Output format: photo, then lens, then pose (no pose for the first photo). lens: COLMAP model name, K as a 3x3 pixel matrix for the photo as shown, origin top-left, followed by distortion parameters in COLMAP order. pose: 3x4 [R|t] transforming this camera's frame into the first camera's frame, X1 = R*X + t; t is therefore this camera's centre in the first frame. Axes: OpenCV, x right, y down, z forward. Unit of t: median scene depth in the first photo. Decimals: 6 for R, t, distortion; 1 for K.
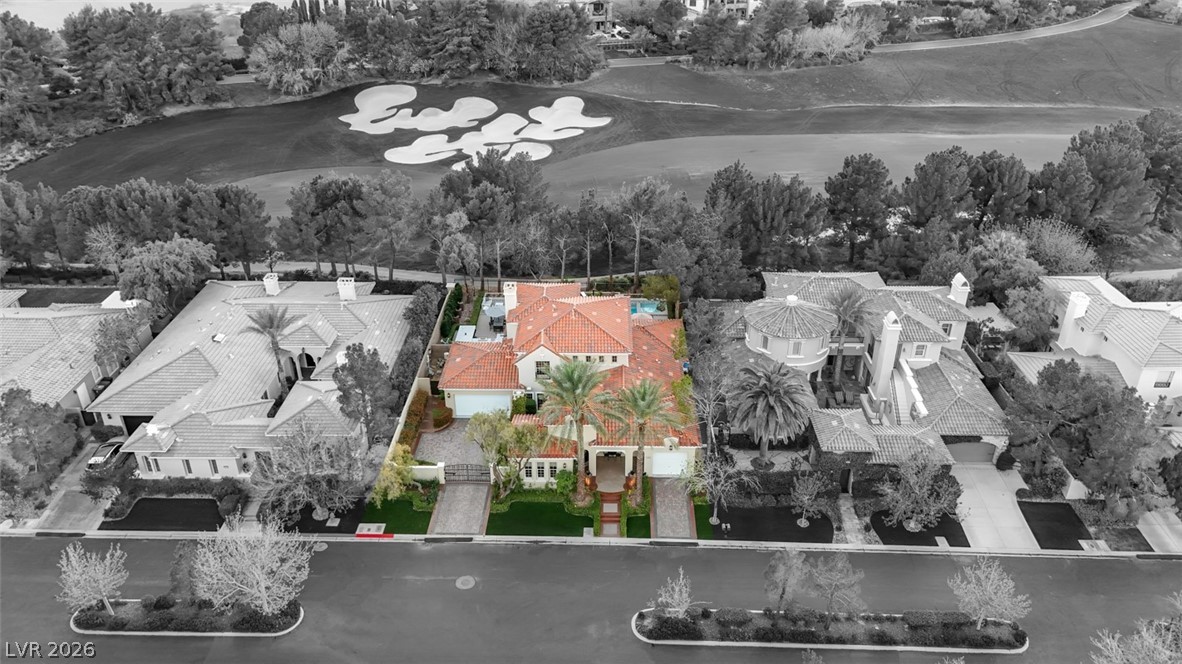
lens RADIAL K [[865.7, 0, 594.6], [0, 865.7, 337.9], [0, 0, 1]] dist [0.083557, -0.090611]
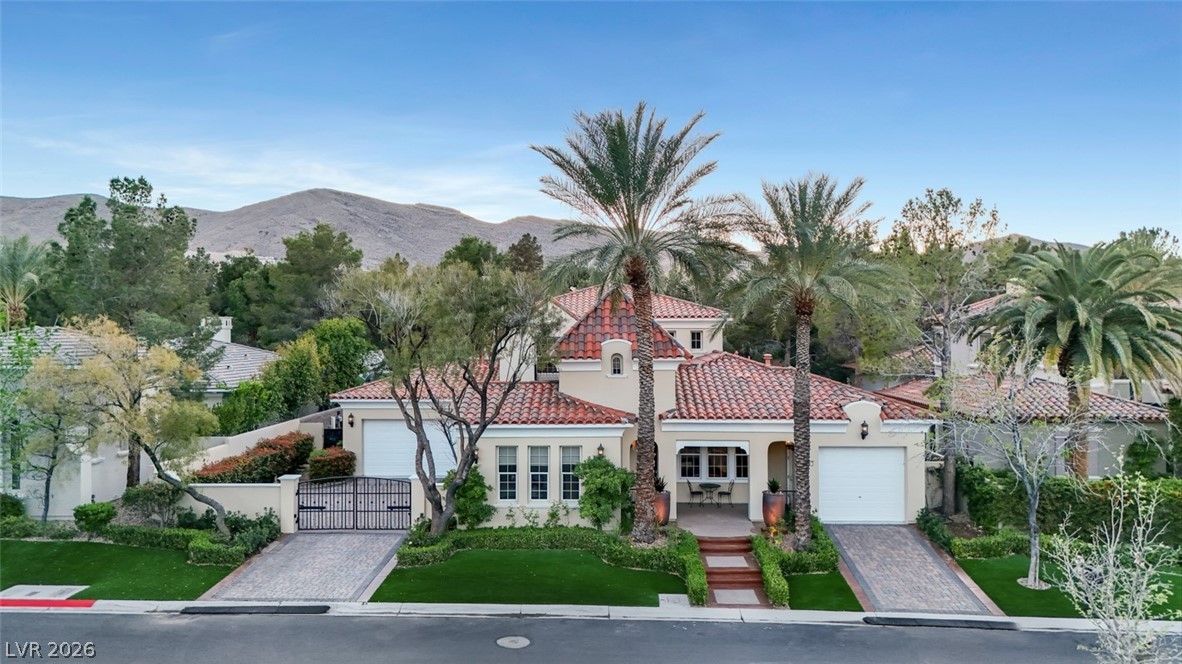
lens RADIAL K [[865.7, 0, 594.6], [0, 865.7, 337.9], [0, 0, 1]] dist [0.083557, -0.090611]
pose [[0.999961, 0.001645, -0.008669, -0.025954], [-0.005531, 0.882342, -0.470576, 0.217787], [0.006875, 0.470605, 0.882317, 0.482107]]
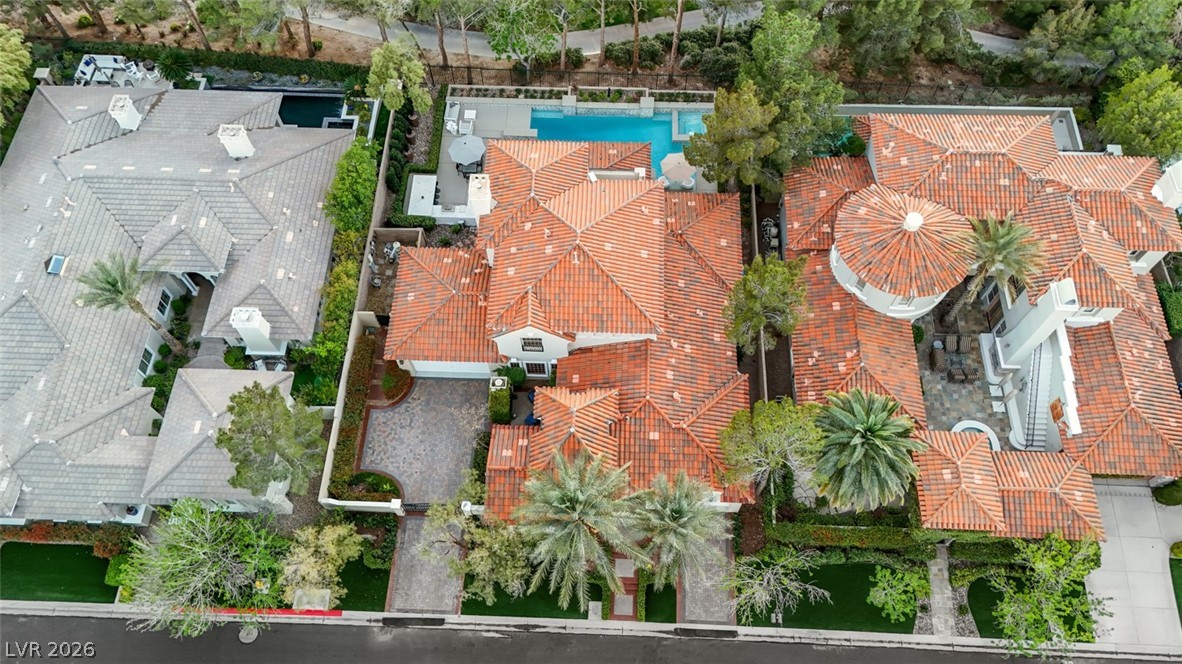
lens RADIAL K [[865.7, 0, 594.6], [0, 865.7, 337.9], [0, 0, 1]] dist [0.083557, -0.090611]
pose [[0.999793, 0.015617, -0.013077, -0.000744], [-0.005839, 0.834792, 0.550534, -0.297192], [0.019515, -0.550344, 0.834710, 0.363279]]
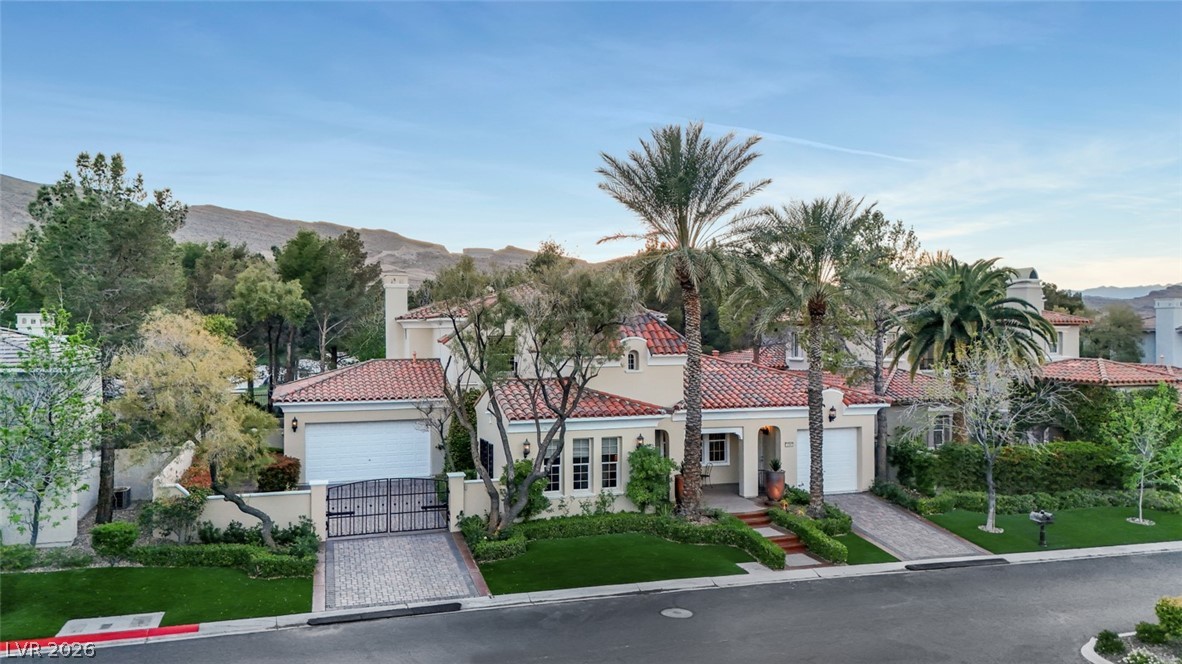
lens RADIAL K [[865.7, 0, 594.6], [0, 865.7, 337.9], [0, 0, 1]] dist [0.083557, -0.090611]
pose [[0.943123, -0.000088, 0.332443, -0.148879], [0.157039, 0.881514, -0.445278, 0.218583], [-0.293014, 0.472159, 0.831390, 0.483548]]
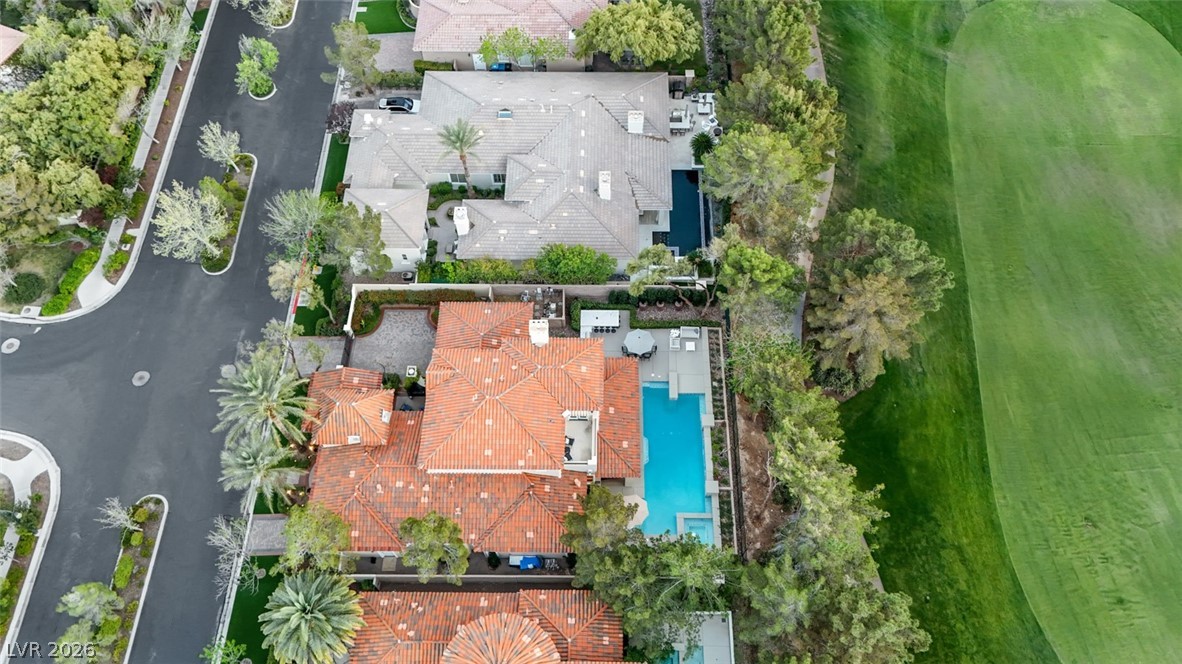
lens RADIAL K [[865.7, 0, 594.6], [0, 865.7, 337.9], [0, 0, 1]] dist [0.083557, -0.090611]
pose [[0.003802, 0.872847, -0.487979, 0.304714], [-0.474532, 0.431115, 0.767437, -0.682138], [0.880230, 0.228644, 0.415833, 0.638548]]
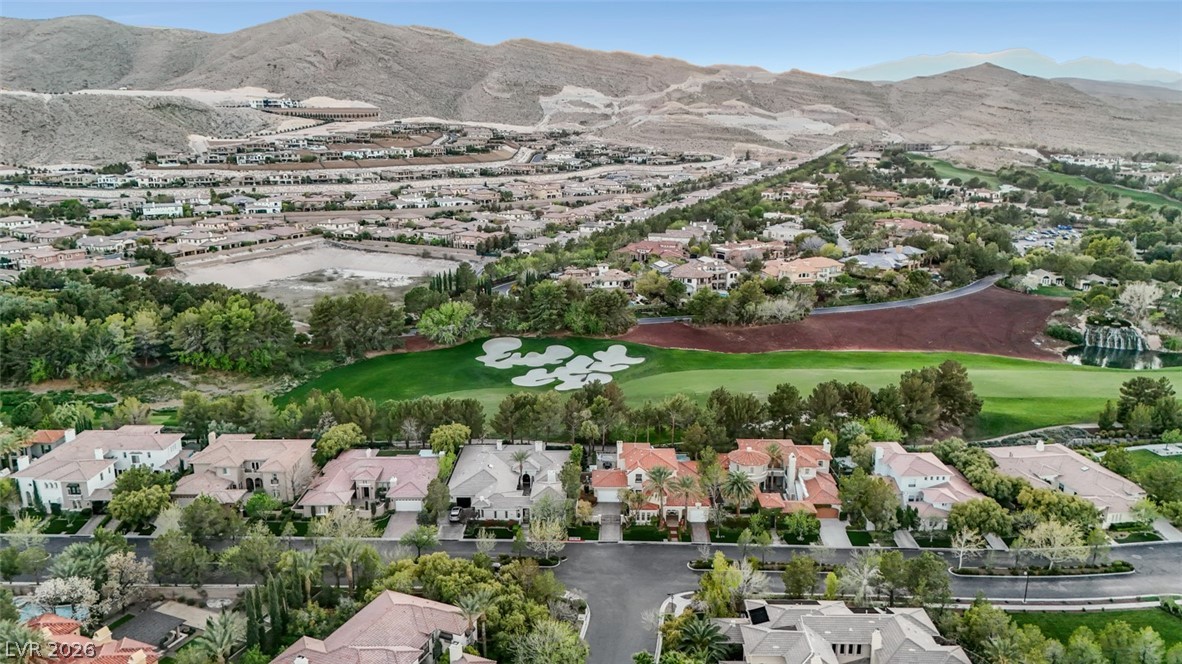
lens RADIAL K [[865.7, 0, 594.6], [0, 865.7, 337.9], [0, 0, 1]] dist [0.083557, -0.090611]
pose [[0.999950, 0.002253, 0.009728, -0.167857], [0.000207, 0.969314, -0.245827, 0.201822], [-0.009983, 0.245817, 0.969265, -1.077824]]
